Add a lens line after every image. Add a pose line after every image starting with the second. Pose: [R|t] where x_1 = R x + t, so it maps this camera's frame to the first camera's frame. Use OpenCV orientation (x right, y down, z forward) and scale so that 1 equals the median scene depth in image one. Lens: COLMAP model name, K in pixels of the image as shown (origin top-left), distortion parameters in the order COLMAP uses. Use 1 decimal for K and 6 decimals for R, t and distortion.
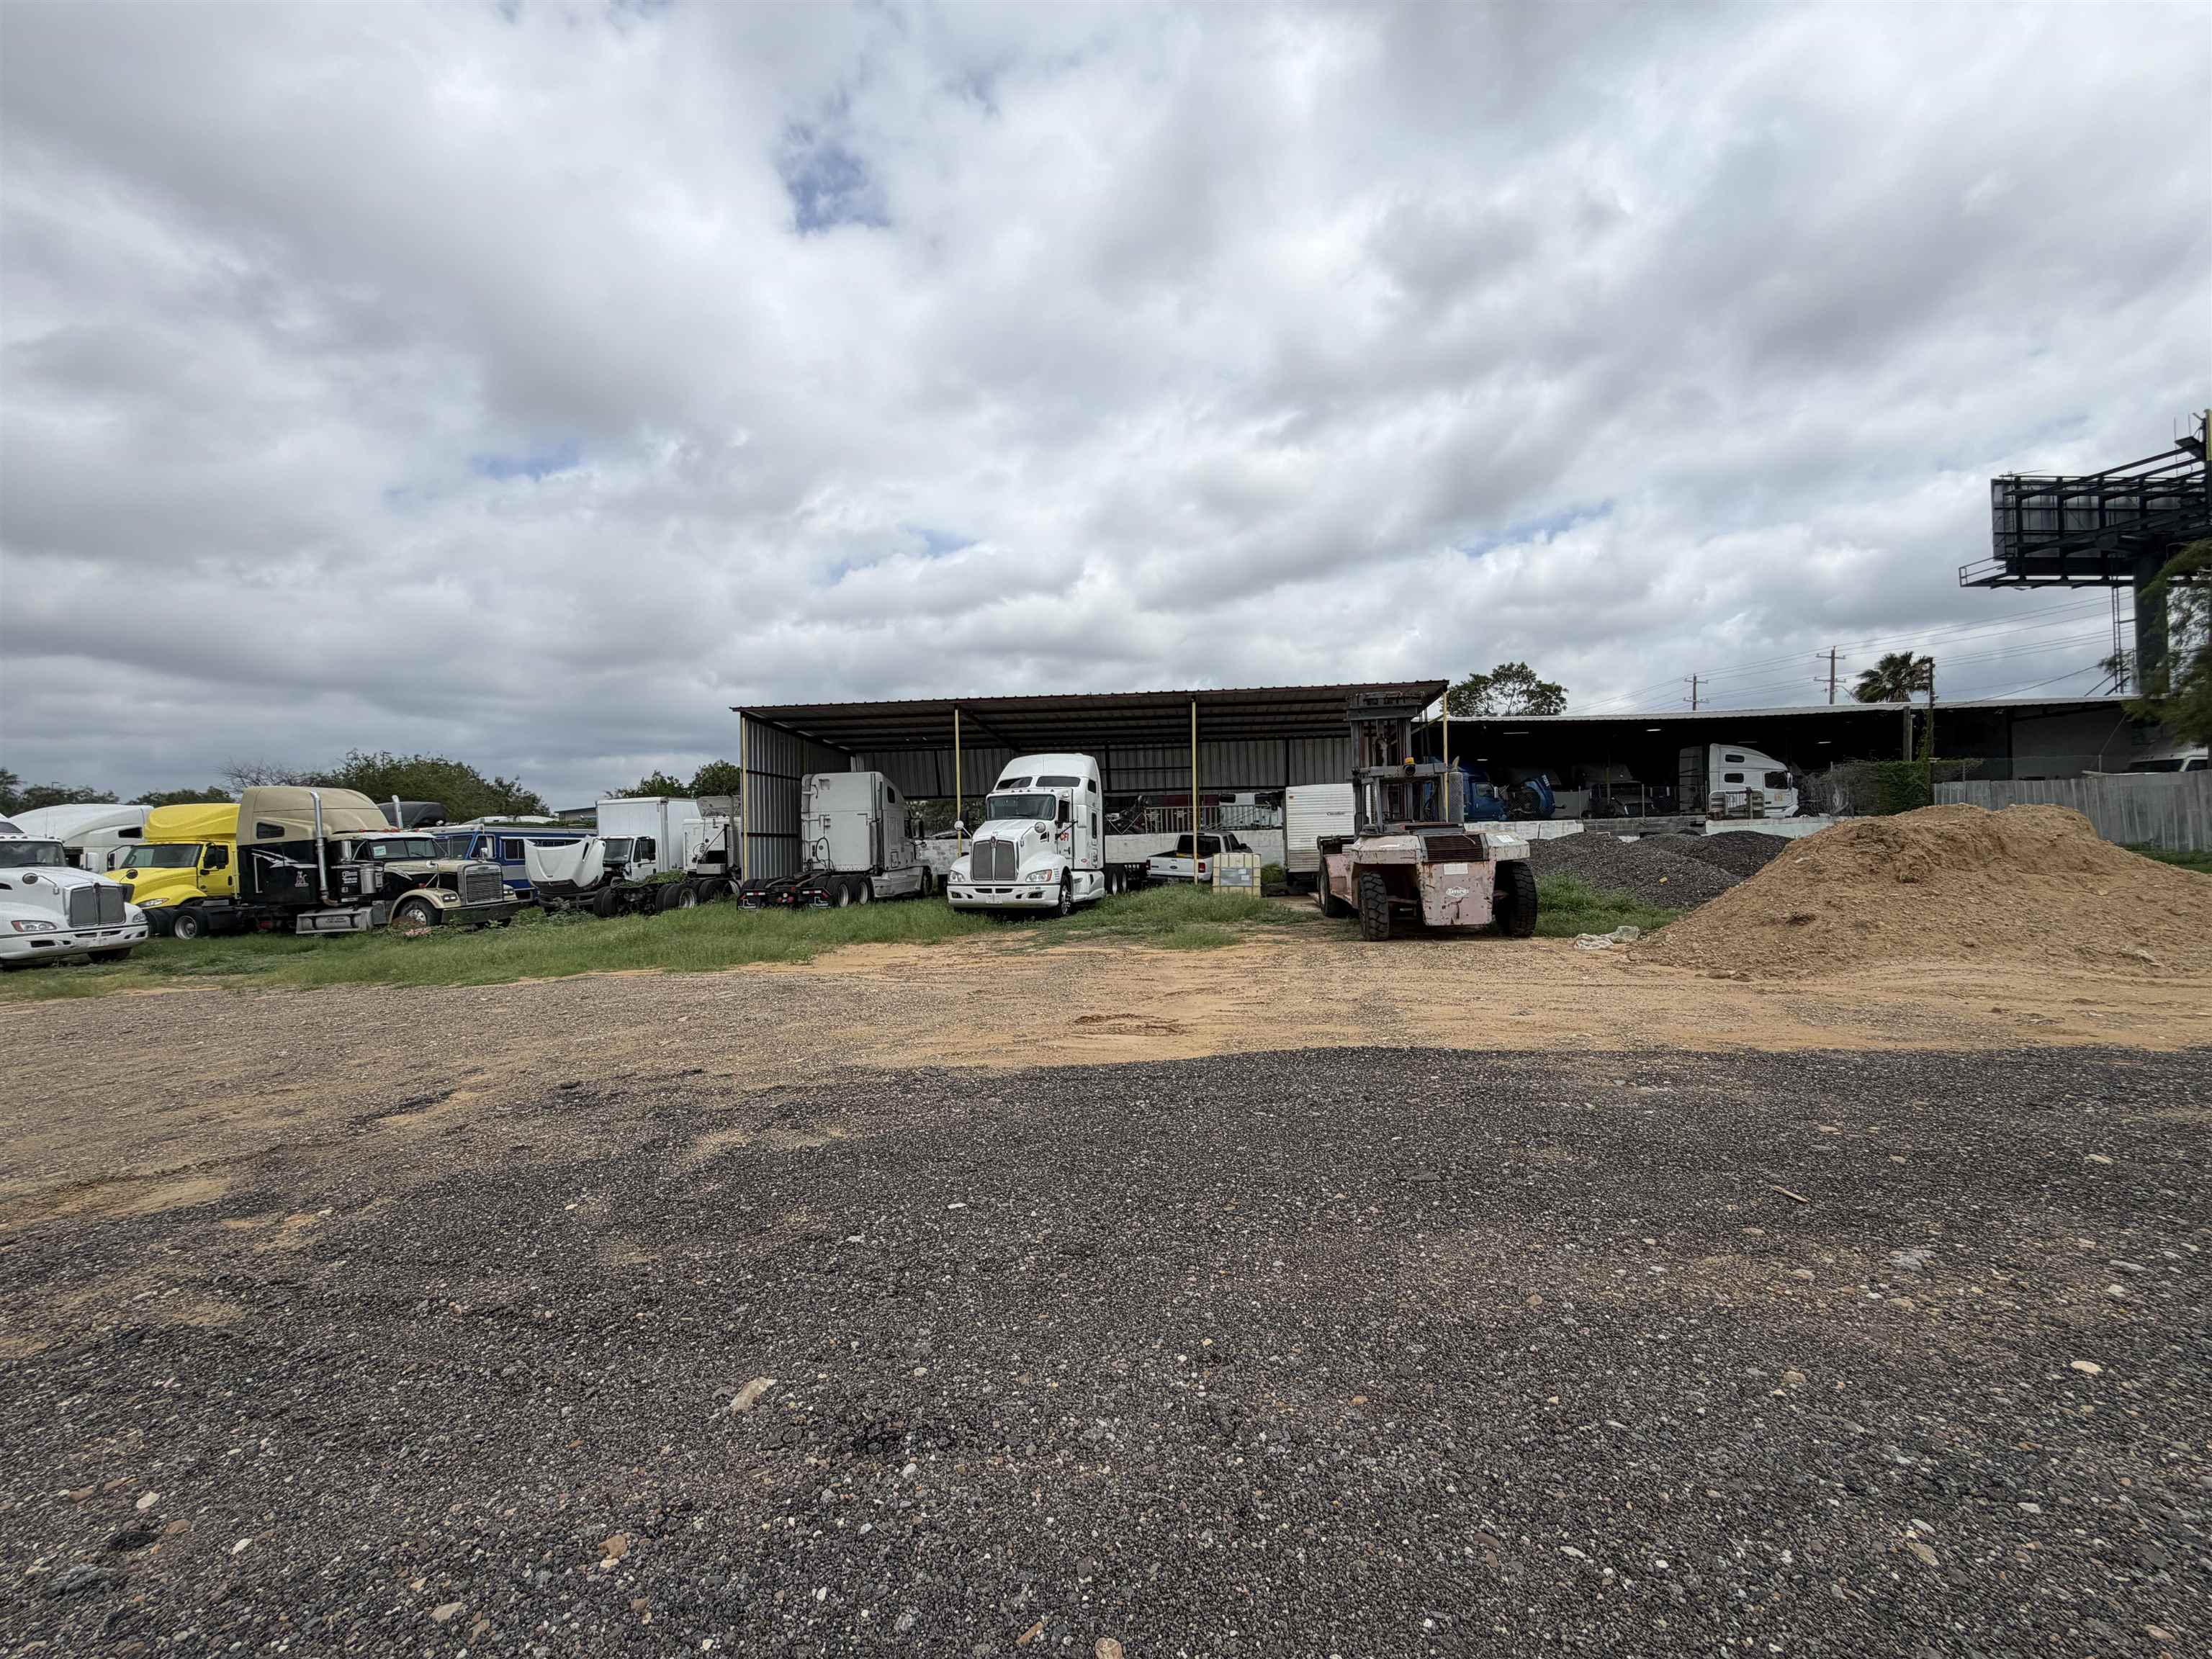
lens RADIAL K [[872.6, 0, 1106.0], [0, 872.6, 829.5], [0, 0, 1]] dist [-0.000044, 0.000176]
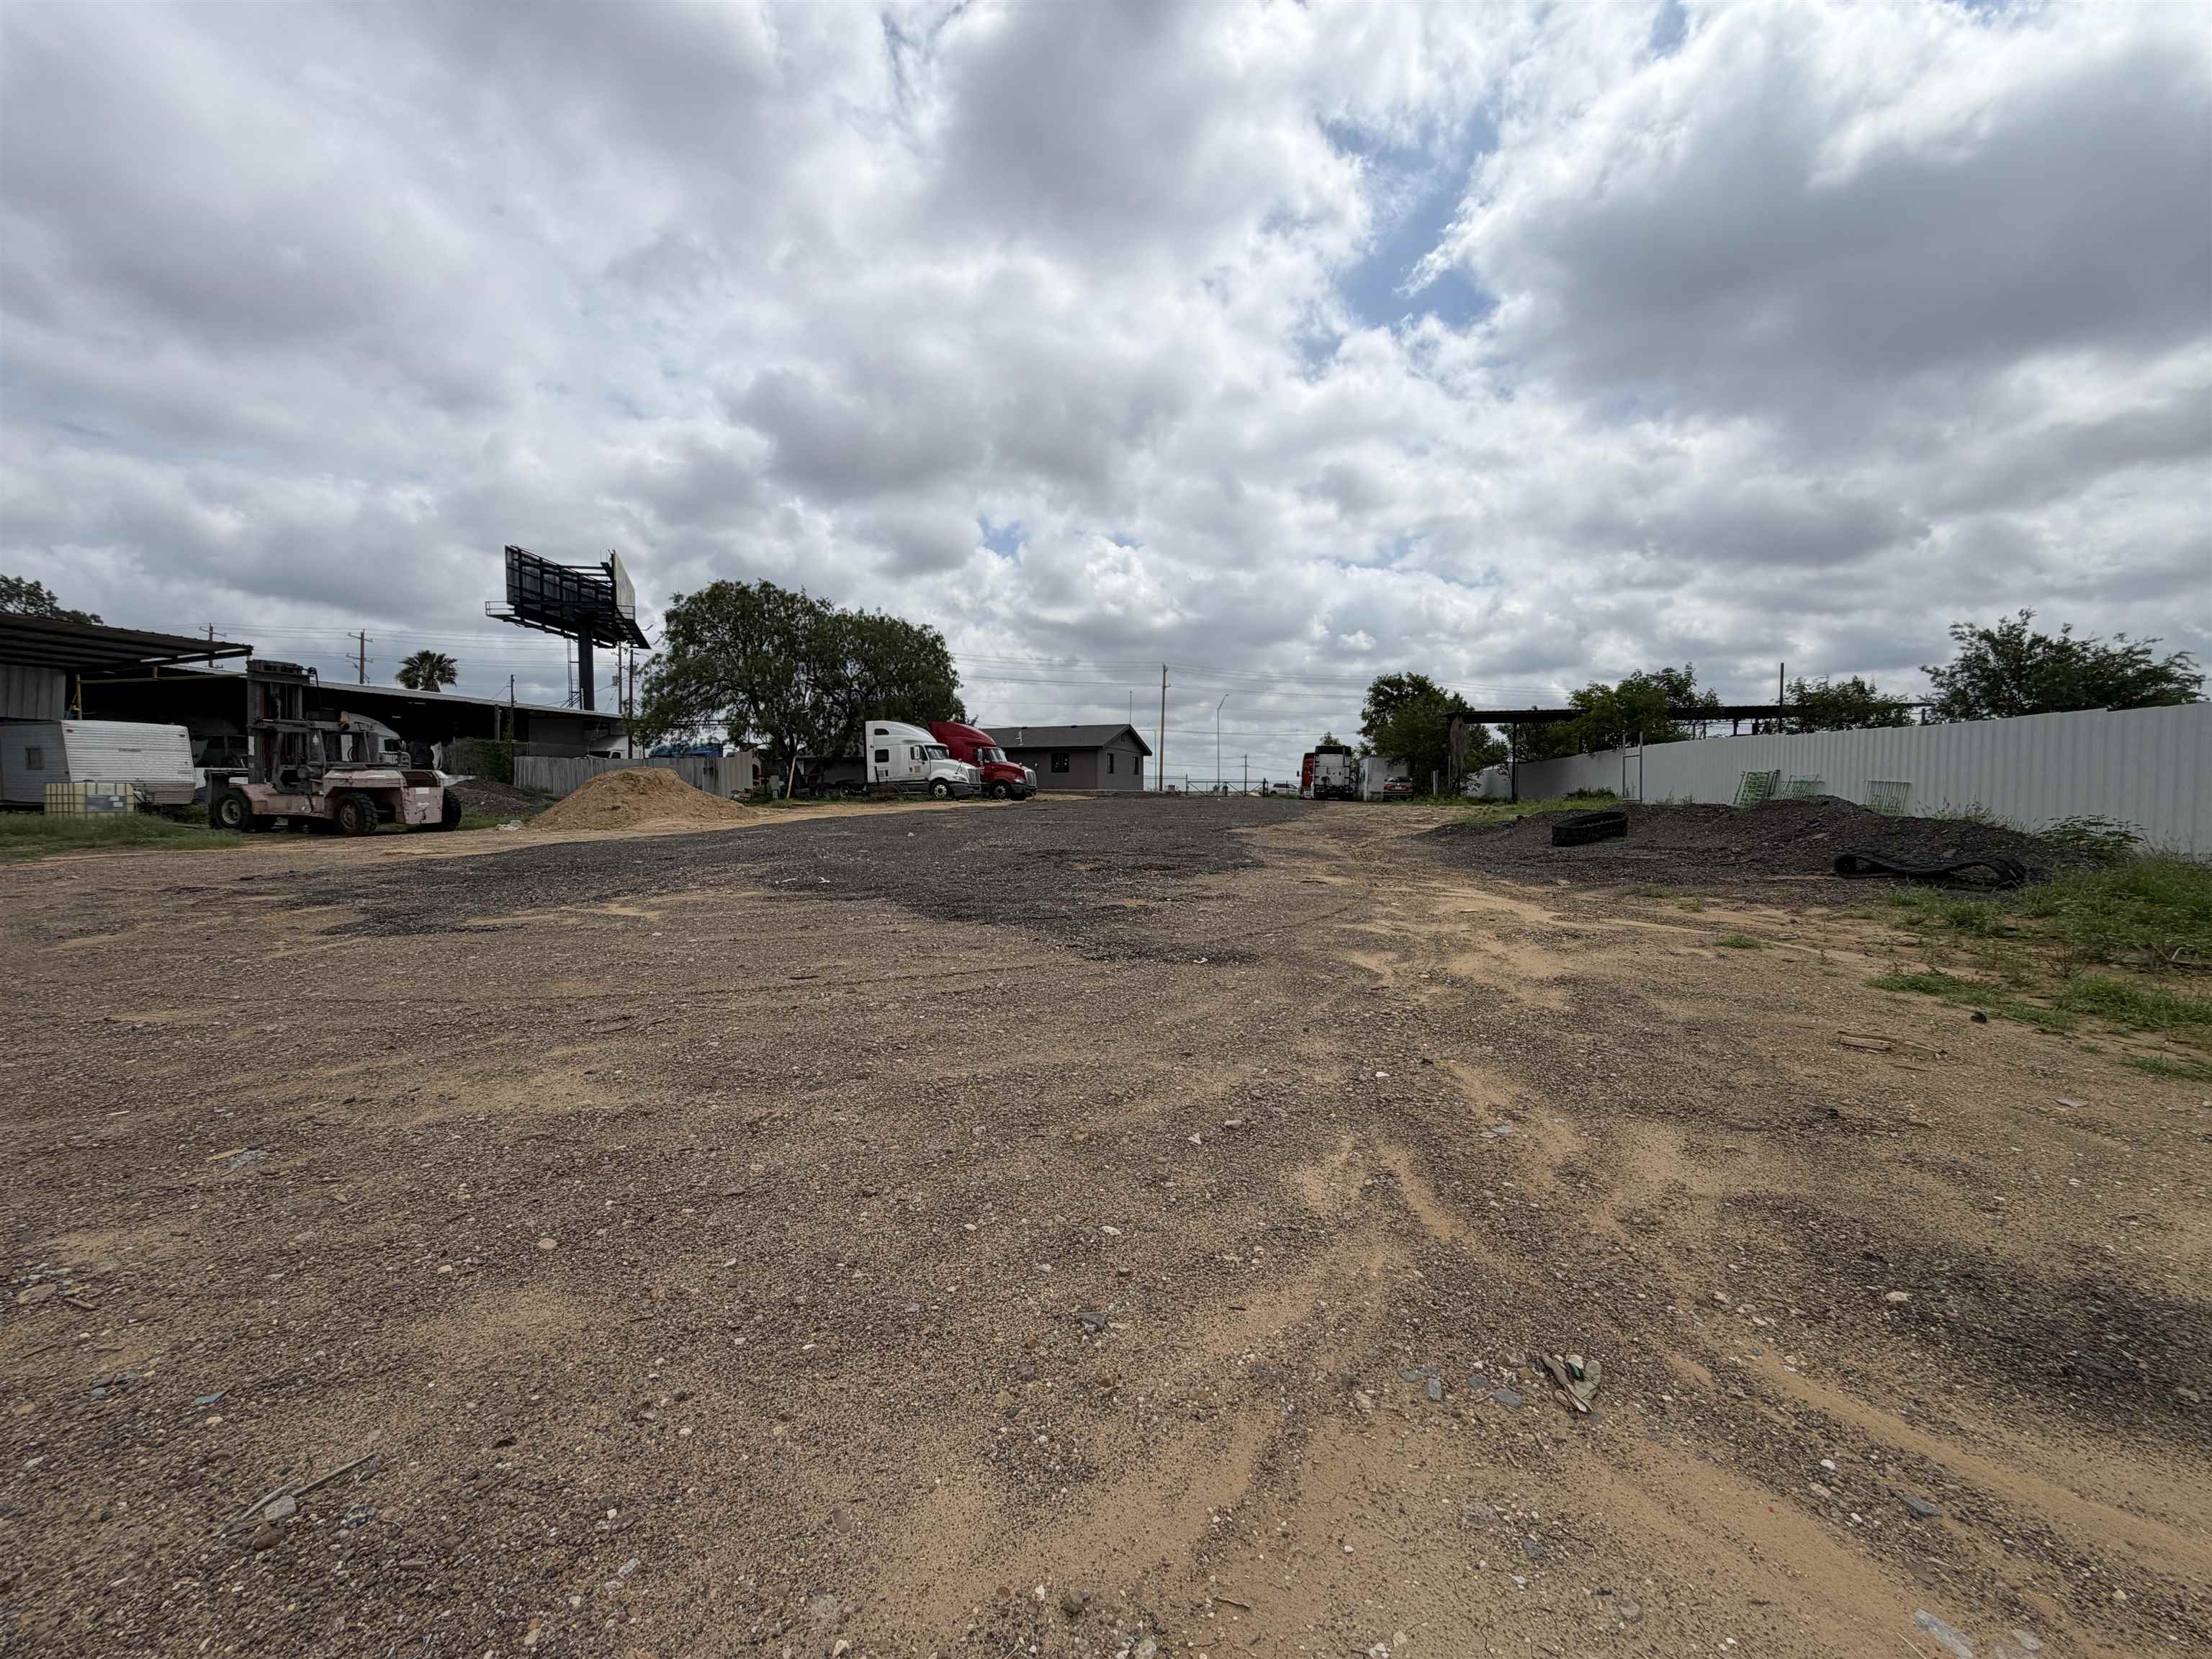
lens RADIAL K [[872.6, 0, 1106.0], [0, 872.6, 829.5], [0, 0, 1]] dist [-0.000044, 0.000176]
pose [[0.105596, -0.019710, 0.994214, -0.322179], [-0.017194, 0.999618, 0.021644, 0.016826], [-0.994260, -0.019380, 0.105217, -0.143686]]
